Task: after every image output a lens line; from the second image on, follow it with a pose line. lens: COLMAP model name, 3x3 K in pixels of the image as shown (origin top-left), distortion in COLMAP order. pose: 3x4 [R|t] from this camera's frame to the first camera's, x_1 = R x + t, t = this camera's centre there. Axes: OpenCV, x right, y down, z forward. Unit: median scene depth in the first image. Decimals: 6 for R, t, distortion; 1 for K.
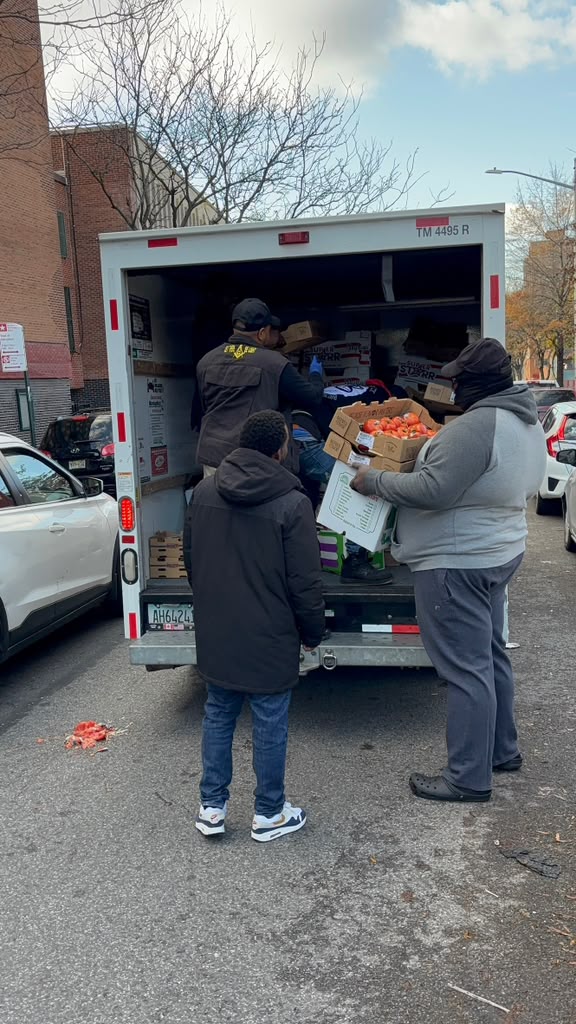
lens RADIAL K [[764.1, 0, 291.6], [0, 764.1, 515.1], [0, 0, 1]] dist [0.051382, 0.001957]
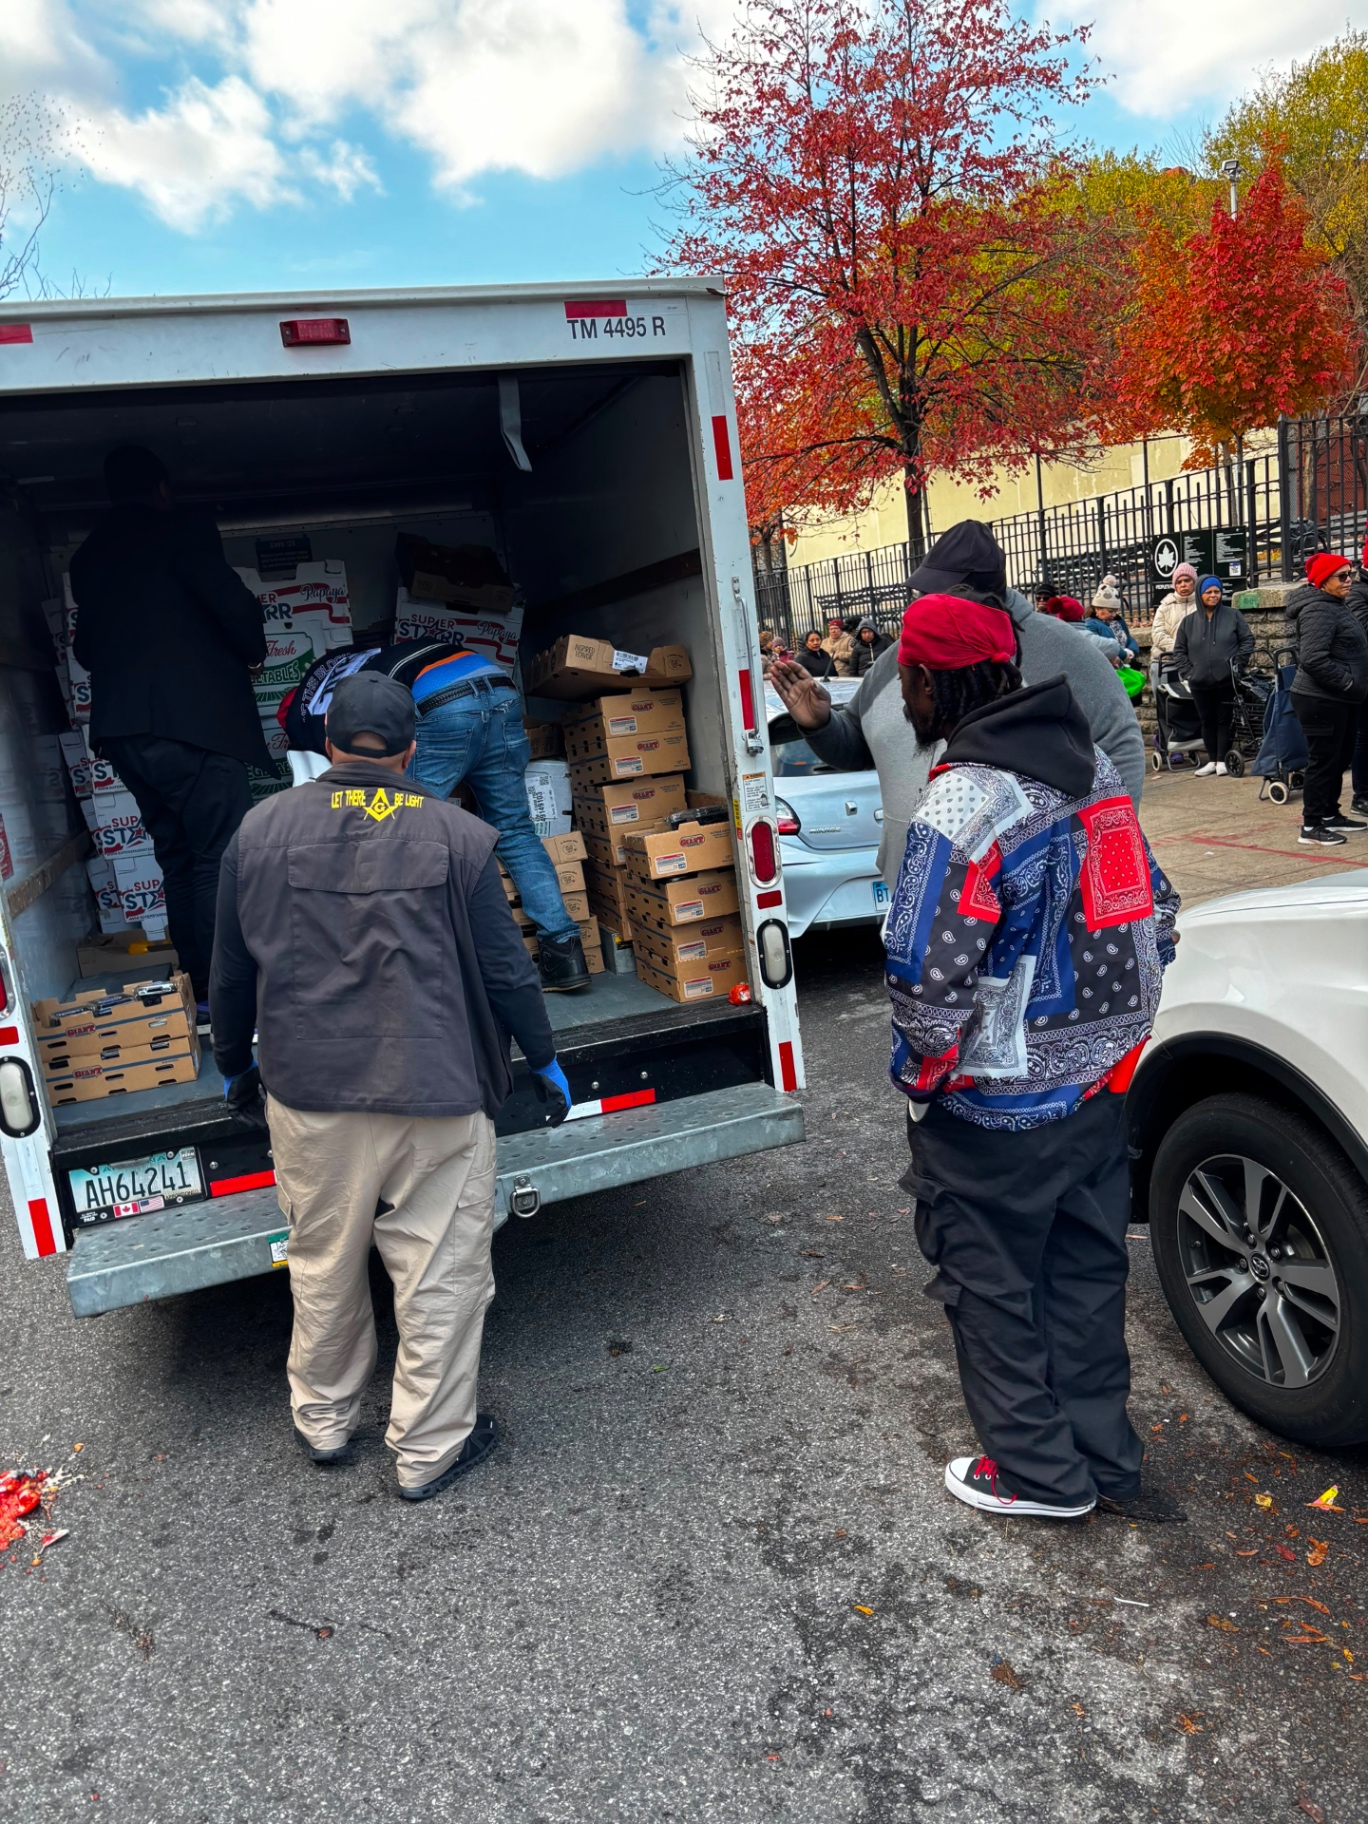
lens RADIAL K [[1266.3, 0, 681.1], [0, 1266.3, 914.7], [0, 0, 1]] dist [0.036992, -0.011526]
pose [[0.905080, -0.152026, 0.397137, -0.148581], [0.142256, 0.988348, 0.054141, -0.021654], [-0.400740, 0.007493, 0.916161, 0.194439]]
